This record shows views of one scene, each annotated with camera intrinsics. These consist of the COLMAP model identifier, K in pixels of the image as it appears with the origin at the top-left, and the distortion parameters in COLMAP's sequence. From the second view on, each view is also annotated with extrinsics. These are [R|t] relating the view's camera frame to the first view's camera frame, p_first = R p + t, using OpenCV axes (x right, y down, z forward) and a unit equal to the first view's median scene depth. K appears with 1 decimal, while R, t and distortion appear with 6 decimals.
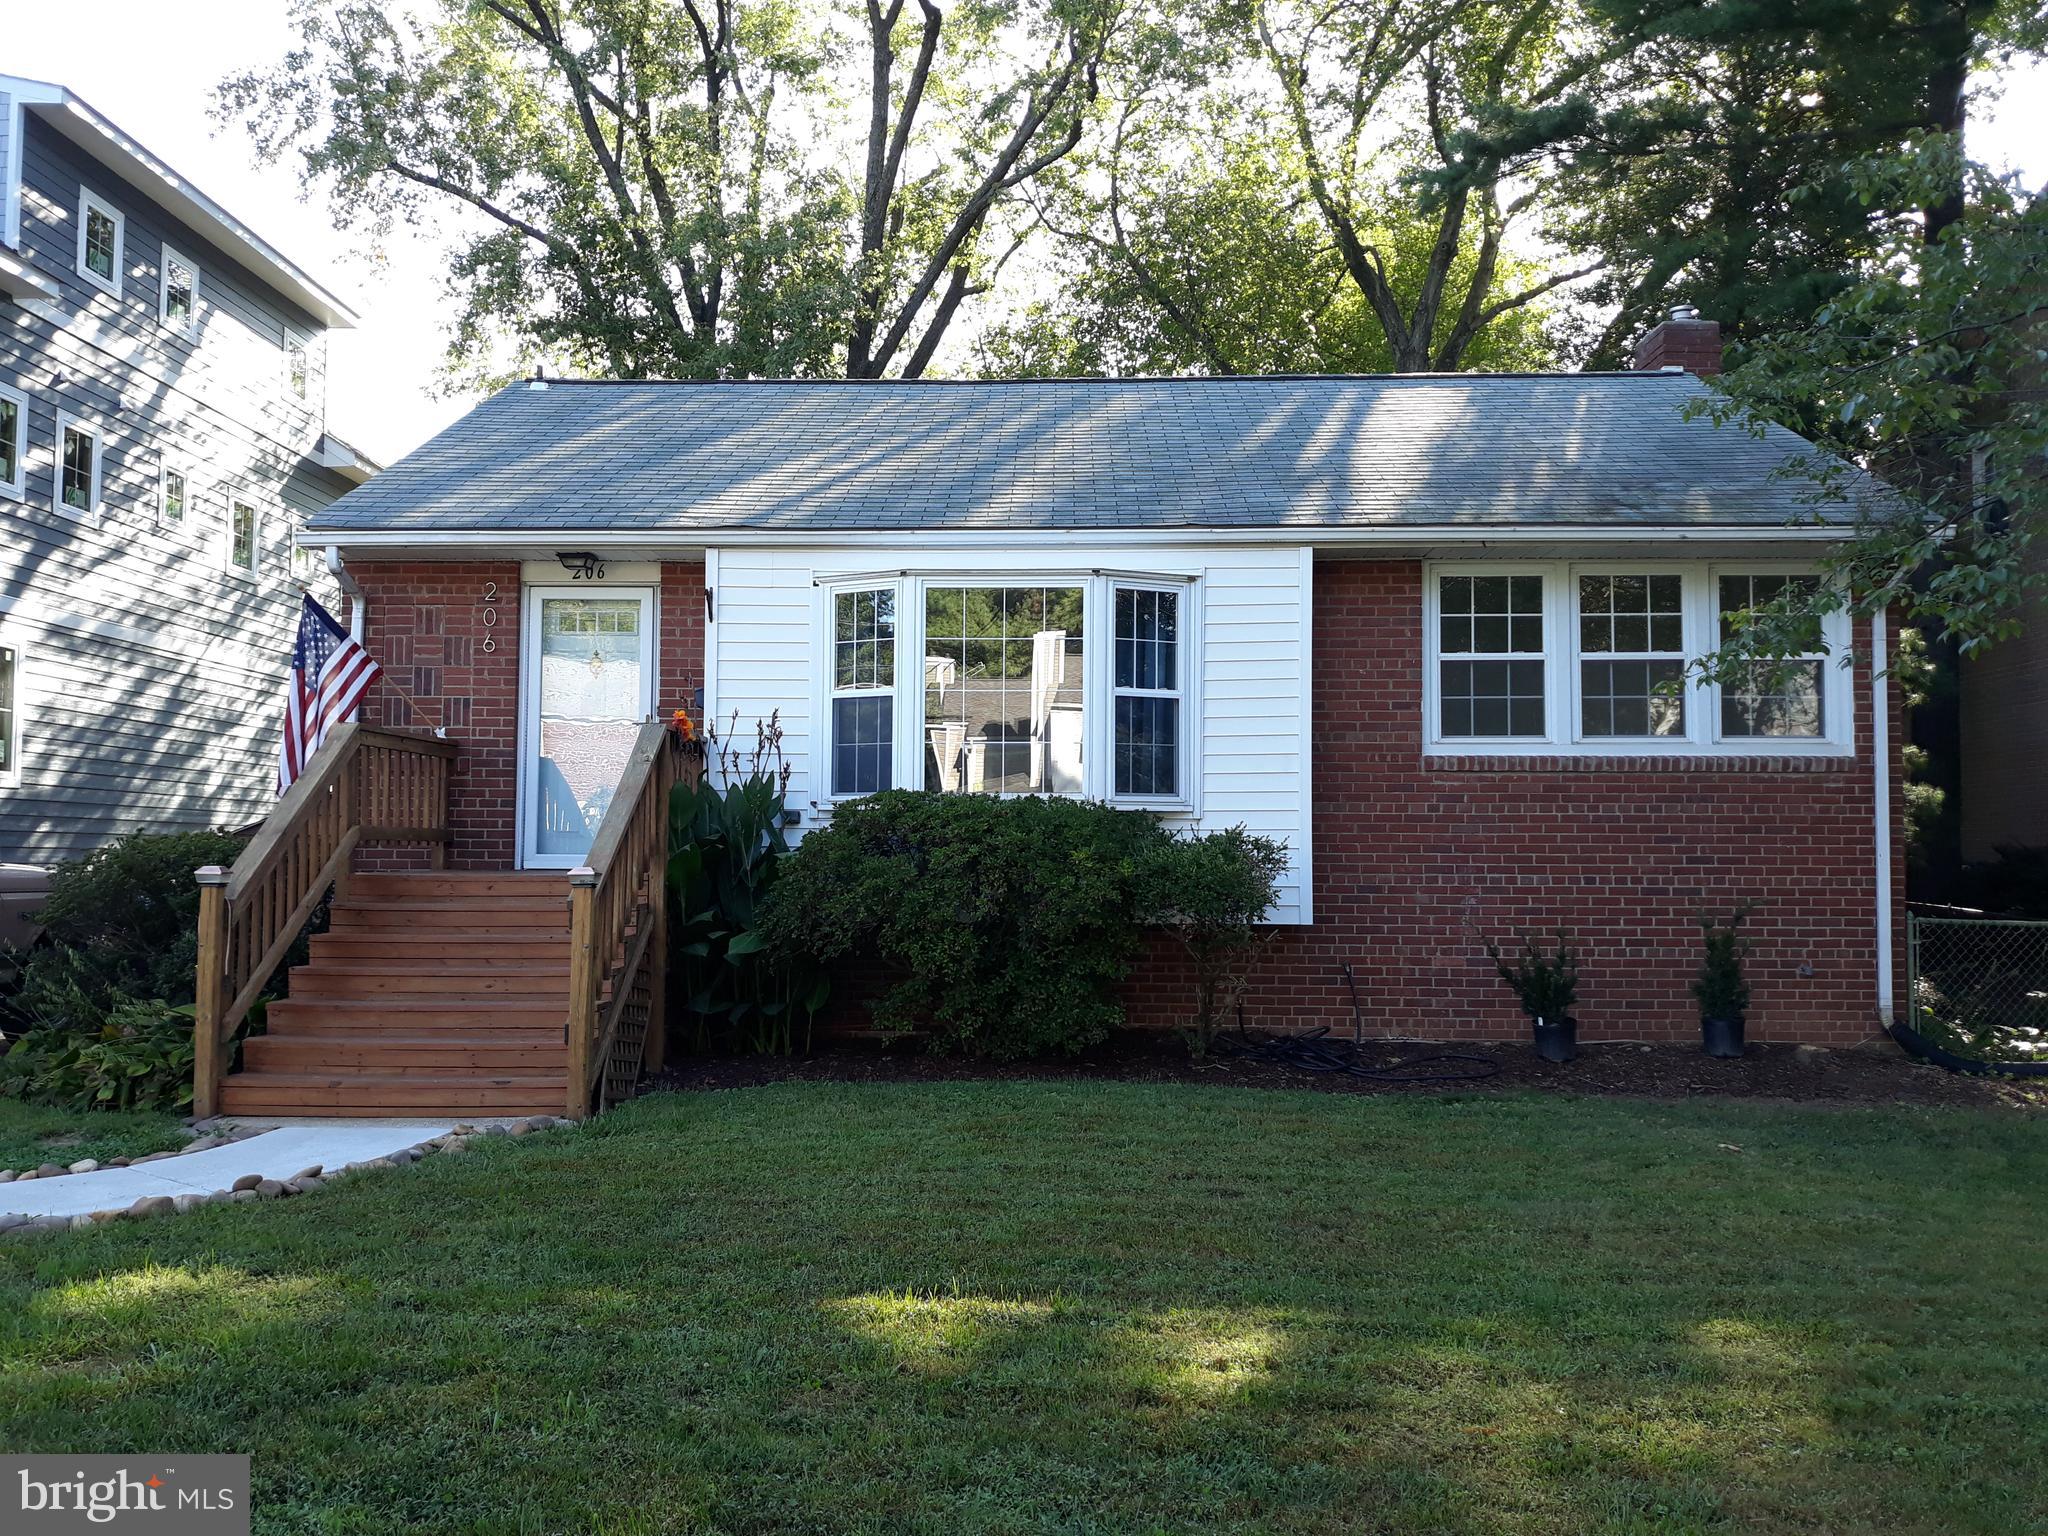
lens RADIAL K [[1686.1, 0, 1024.0], [0, 1686.1, 768.0], [0, 0, 1]] dist [0.052476, -0.000258]
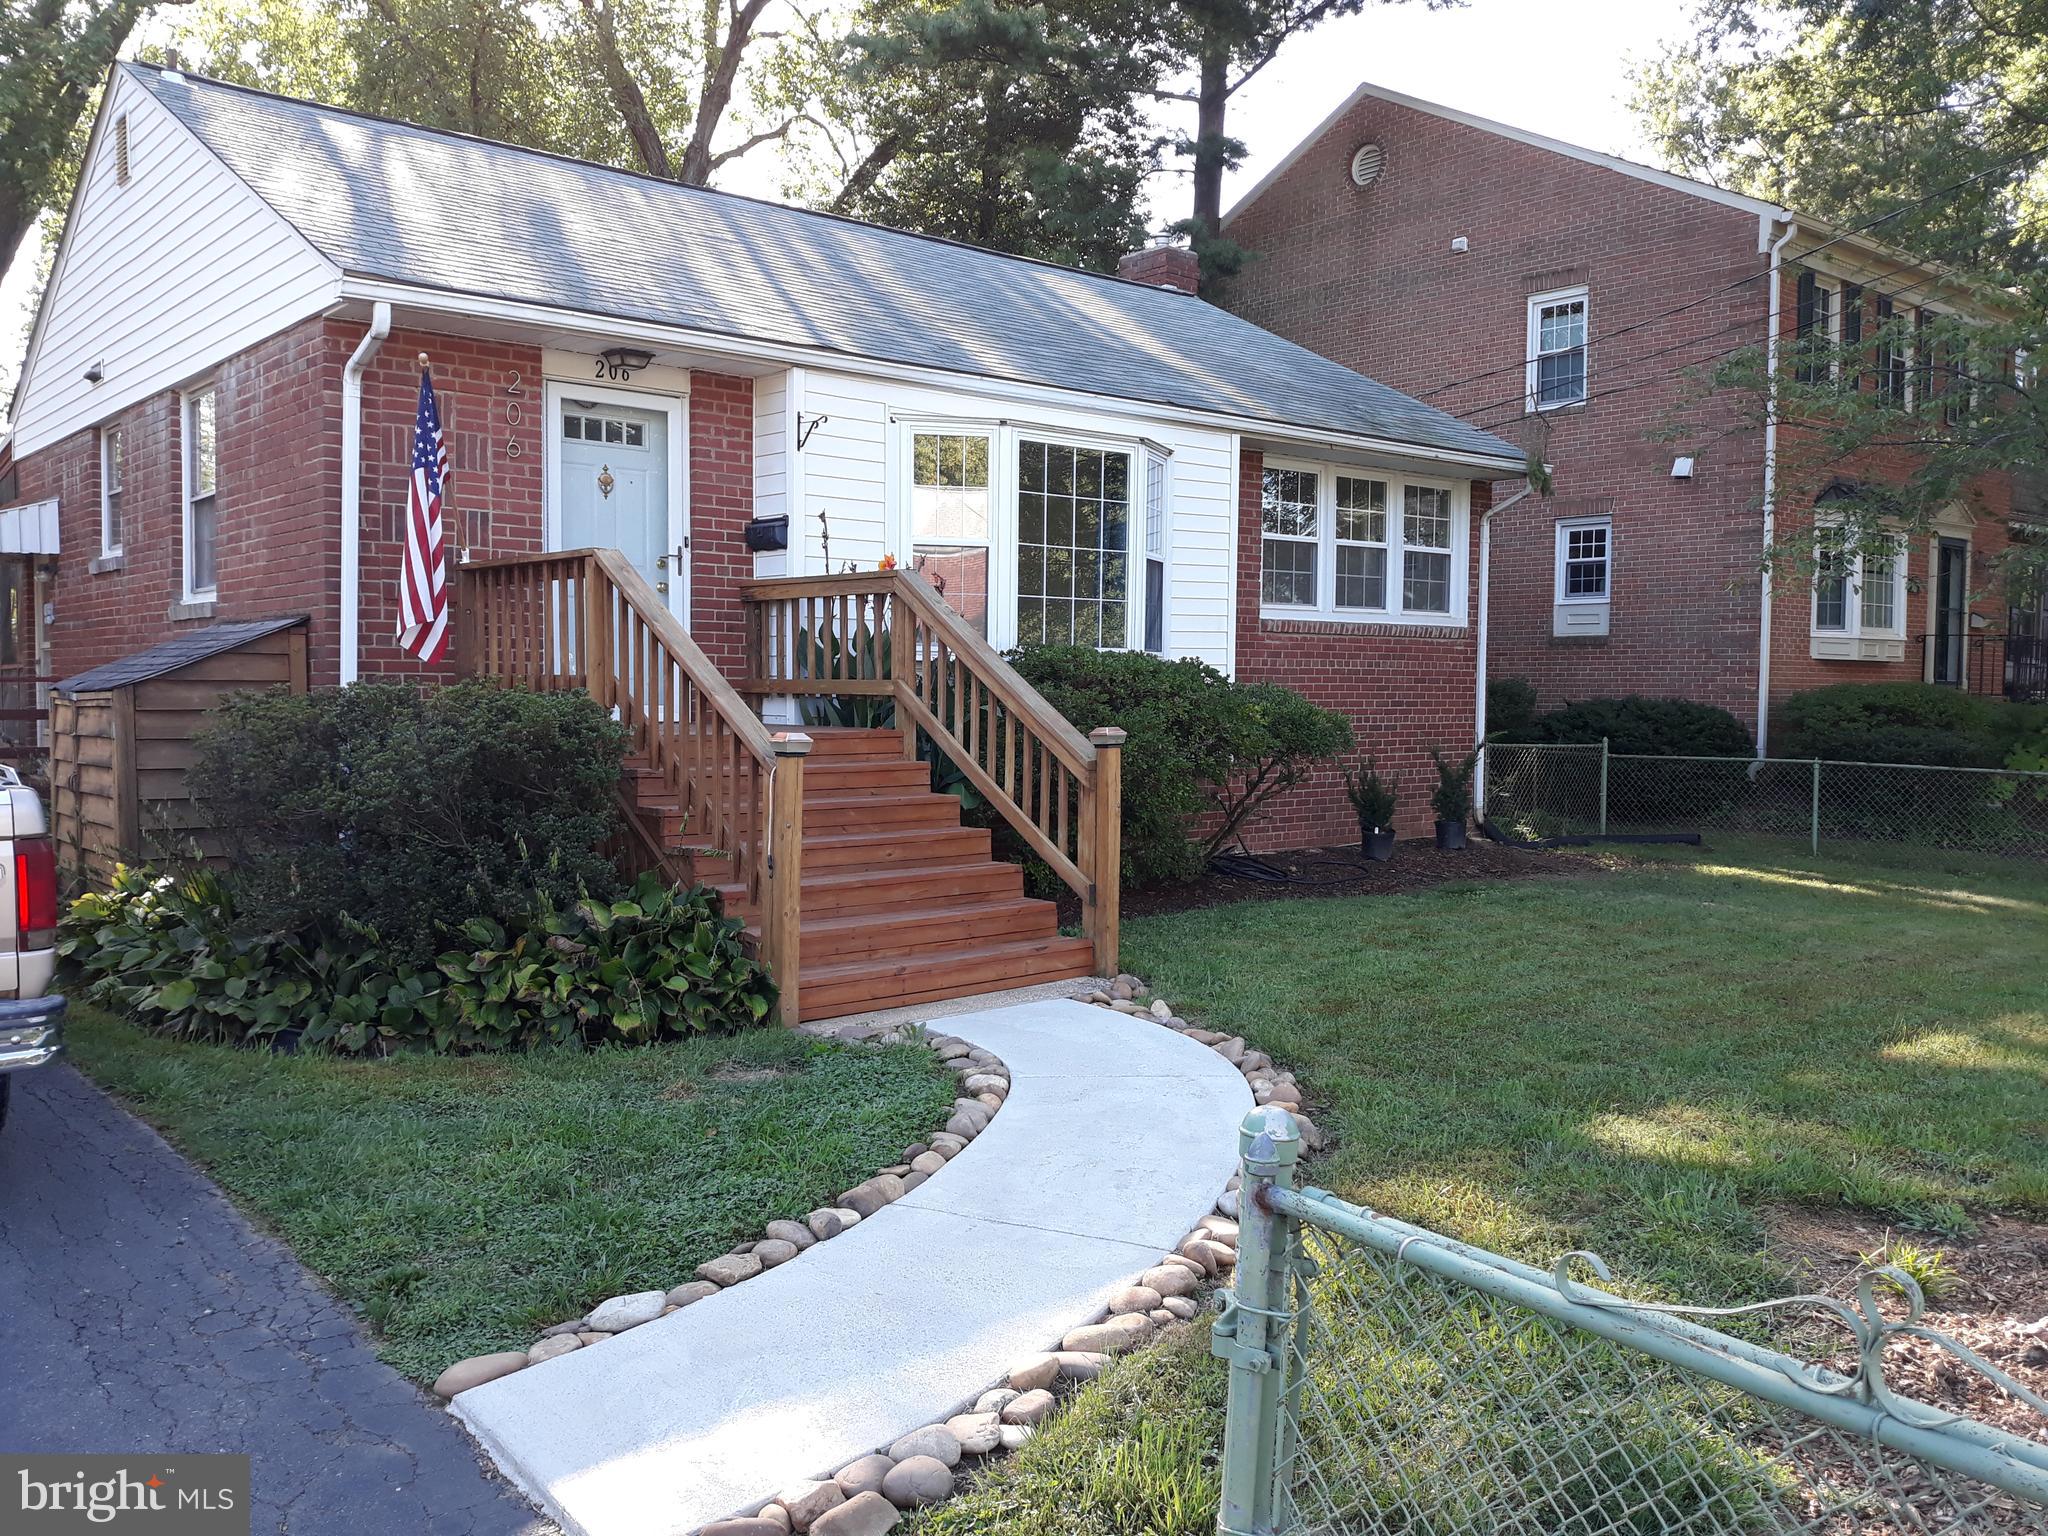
lens RADIAL K [[1686.1, 0, 1024.0], [0, 1686.1, 768.0], [0, 0, 1]] dist [0.052476, -0.000258]
pose [[0.745088, -0.030946, 0.666248, -0.686477], [-0.038951, 0.995199, 0.089785, -0.002597], [-0.665828, -0.092849, 0.740306, 0.221216]]
